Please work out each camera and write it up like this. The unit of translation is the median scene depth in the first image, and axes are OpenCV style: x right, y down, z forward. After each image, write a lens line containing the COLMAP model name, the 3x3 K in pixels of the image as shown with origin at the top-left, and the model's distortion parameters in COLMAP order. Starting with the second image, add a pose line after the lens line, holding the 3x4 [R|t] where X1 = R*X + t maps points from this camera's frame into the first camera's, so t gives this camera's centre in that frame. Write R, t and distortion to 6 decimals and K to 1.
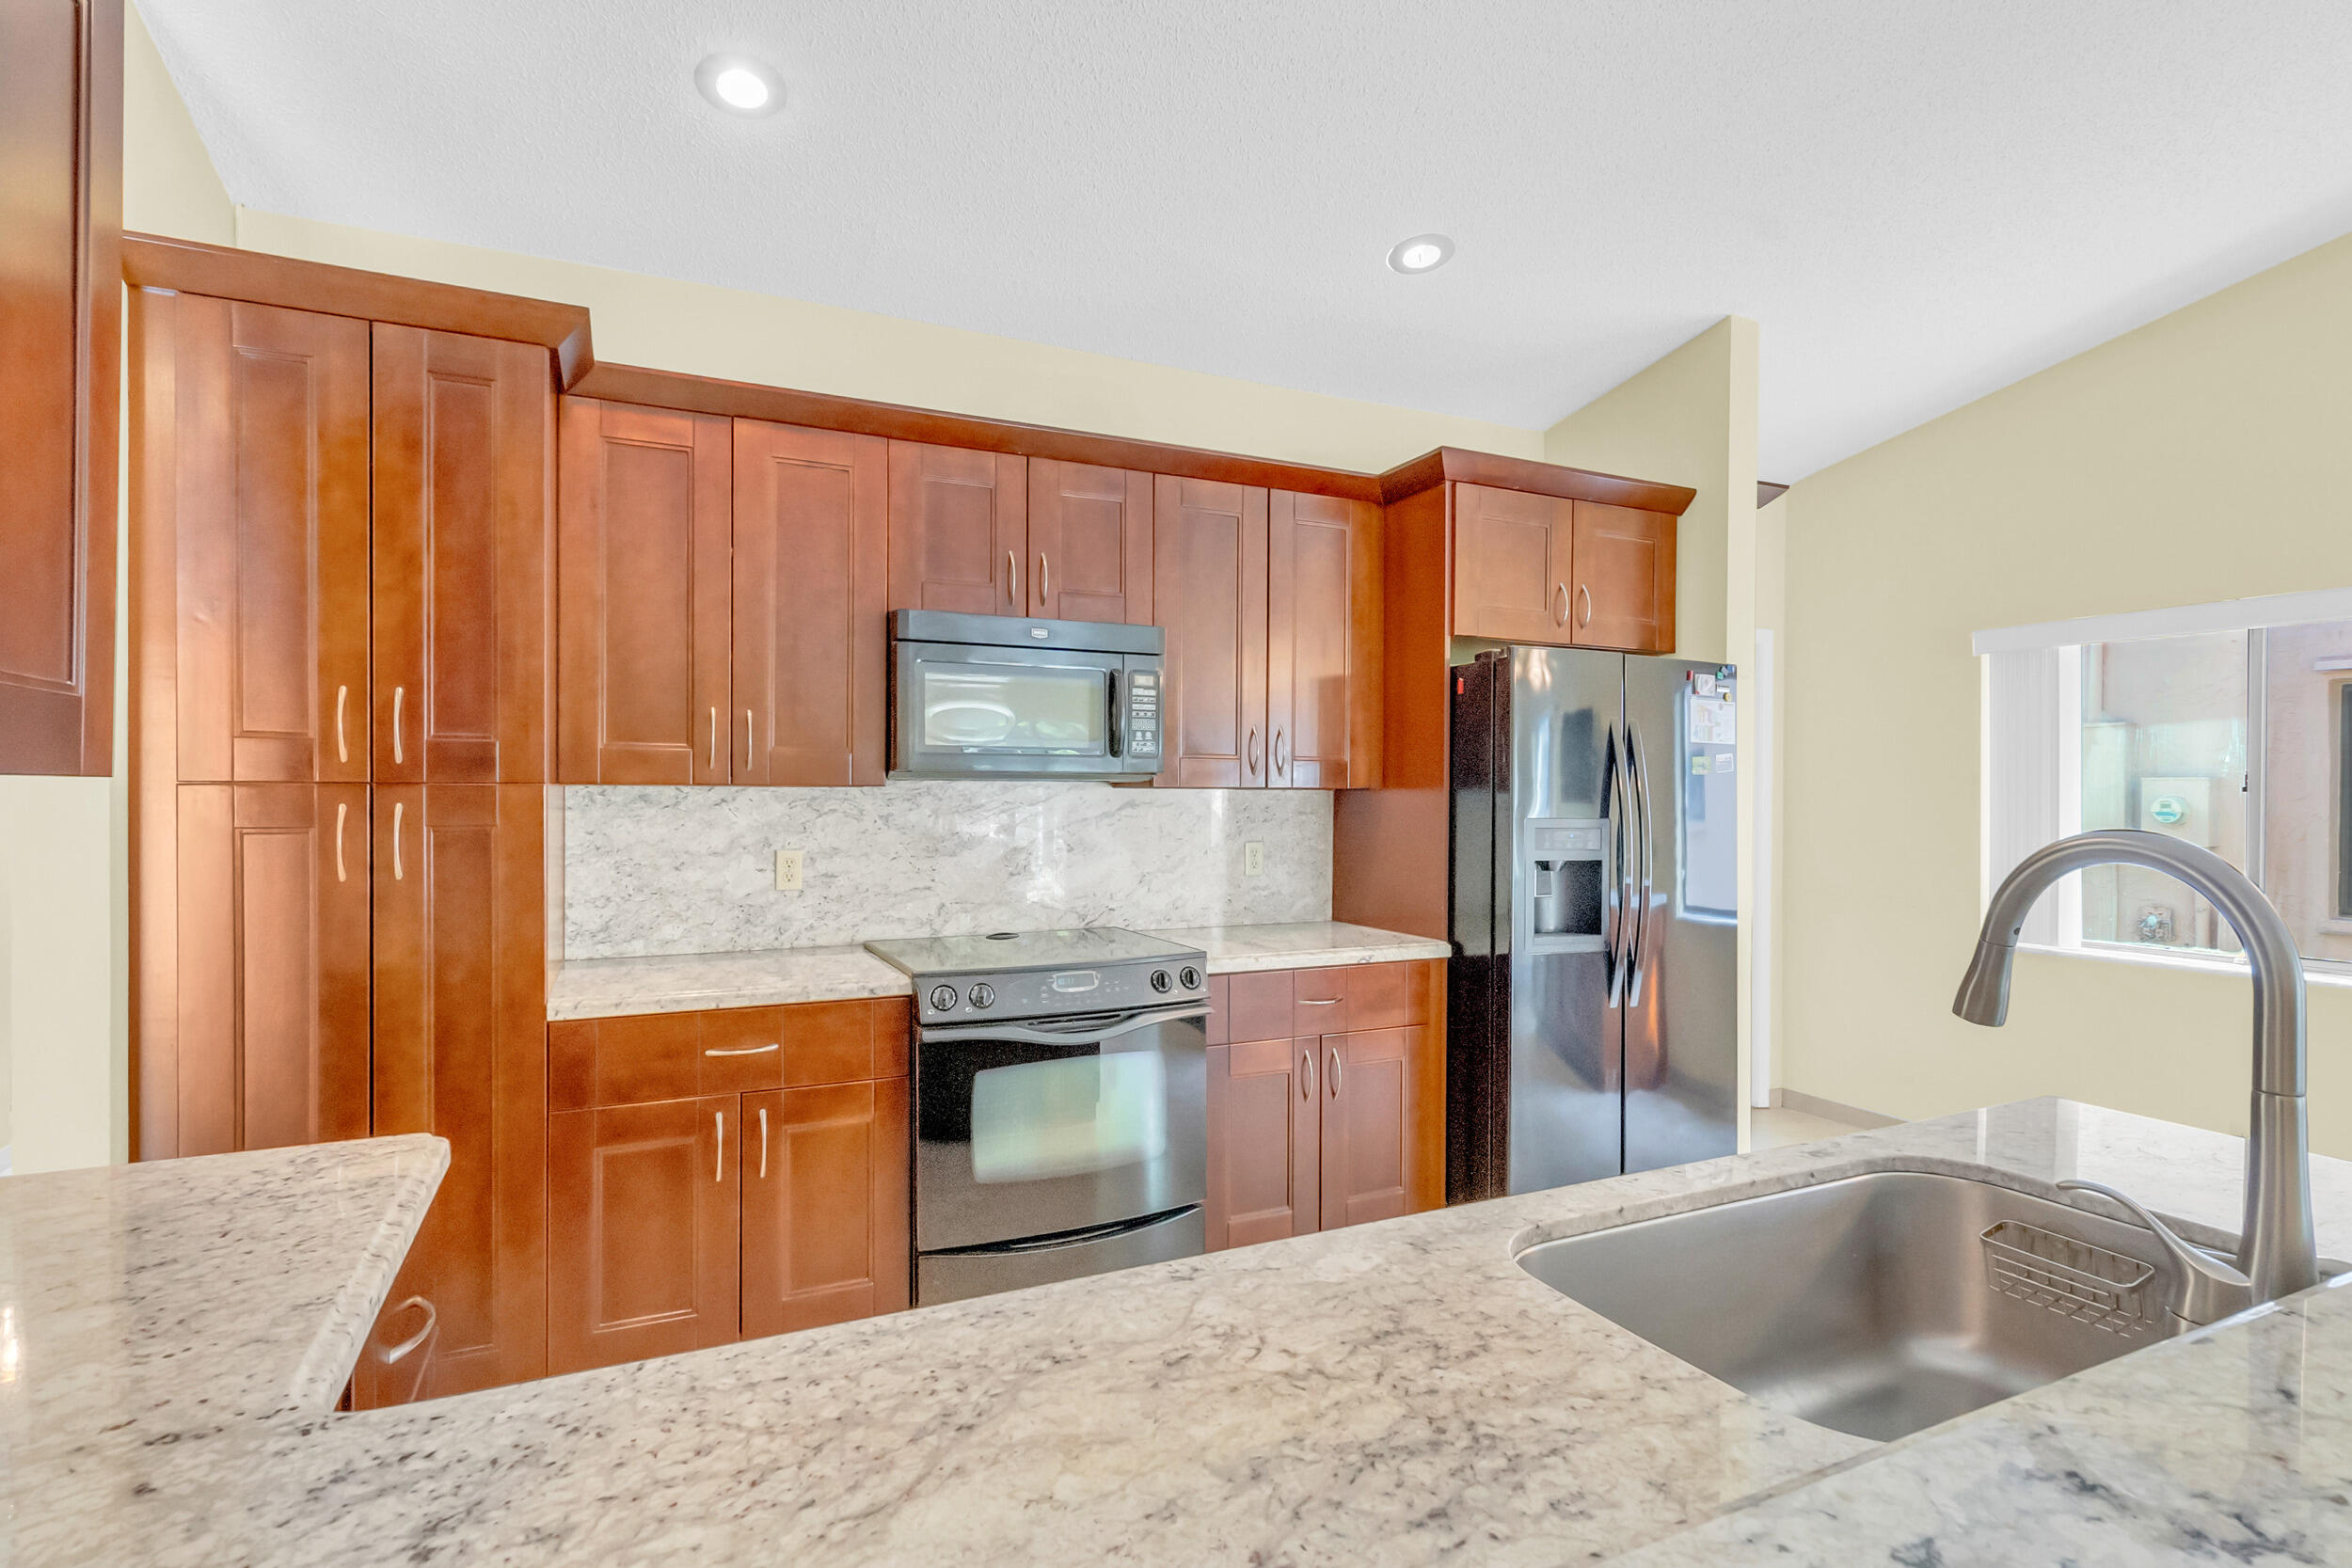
lens RADIAL K [[1151.4, 0, 1174.2], [0, 1151.4, 800.8], [0, 0, 1]] dist [-0.000154, -0.000054]
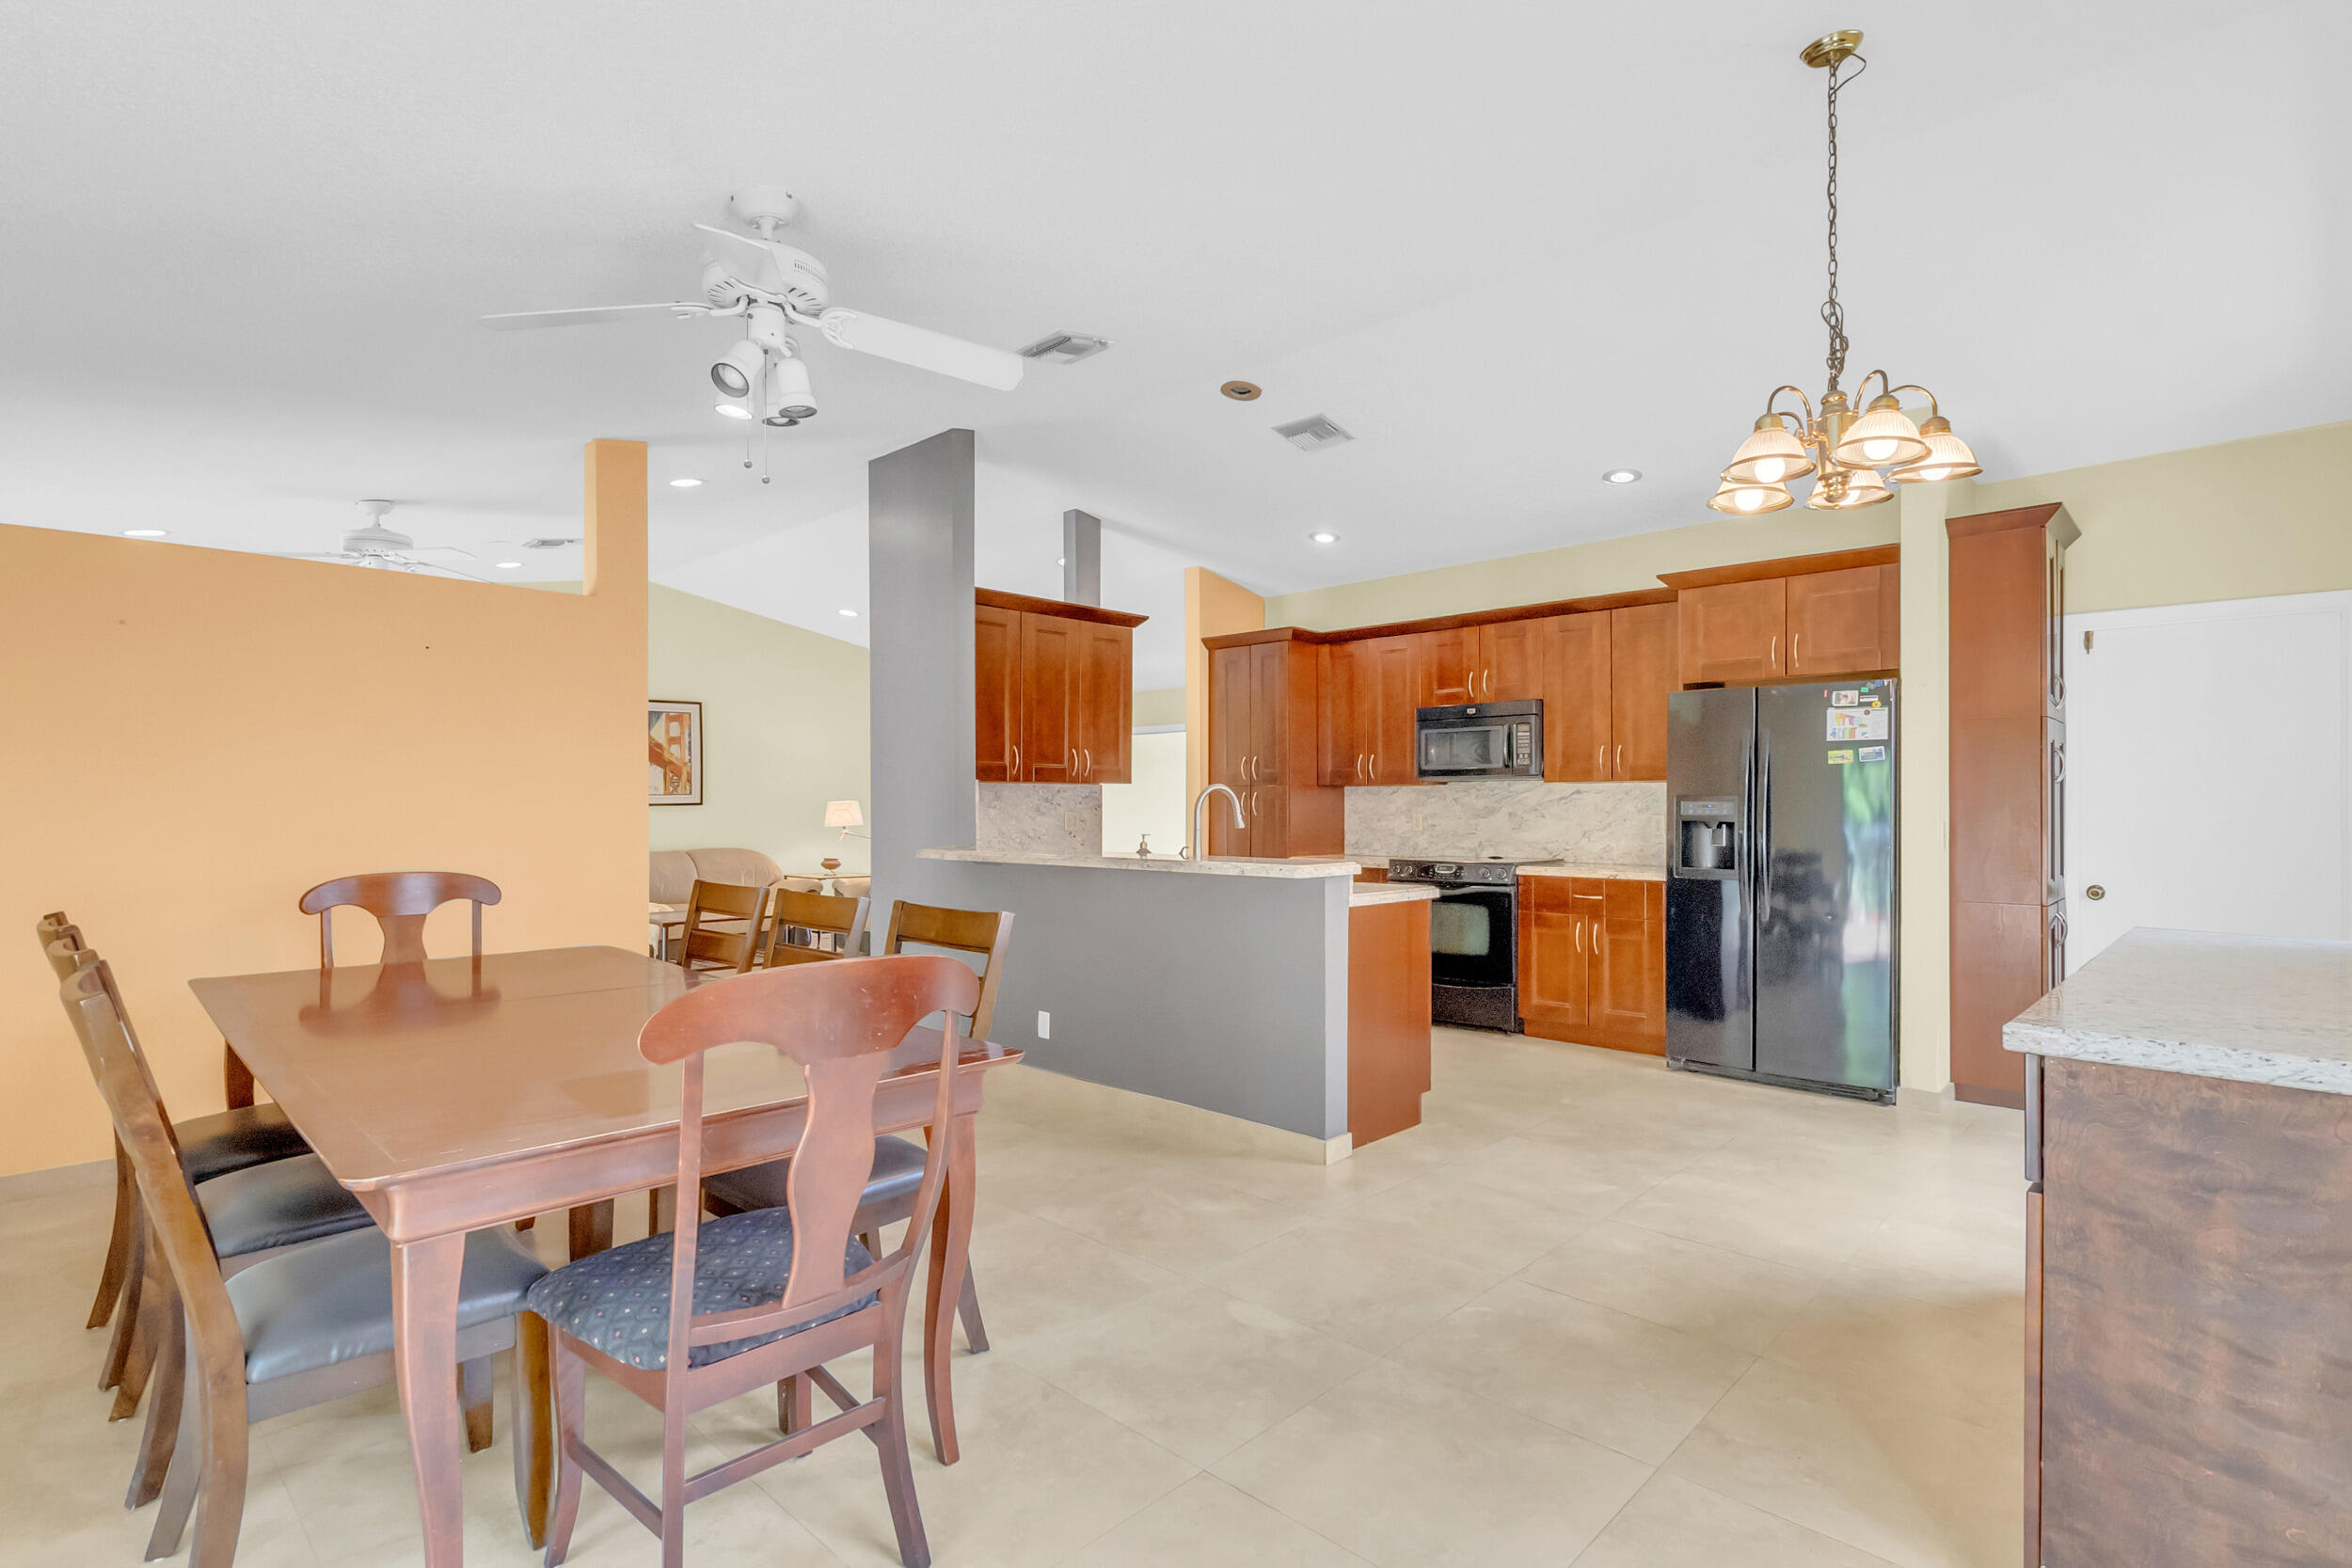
lens RADIAL K [[1151.4, 0, 1174.2], [0, 1151.4, 800.8], [0, 0, 1]] dist [-0.000154, -0.000054]
pose [[0.353825, -0.008616, -0.935272, 1.568637], [-0.002870, 0.999943, -0.010298, 0.040433], [0.935307, 0.006328, 0.353780, -0.249855]]
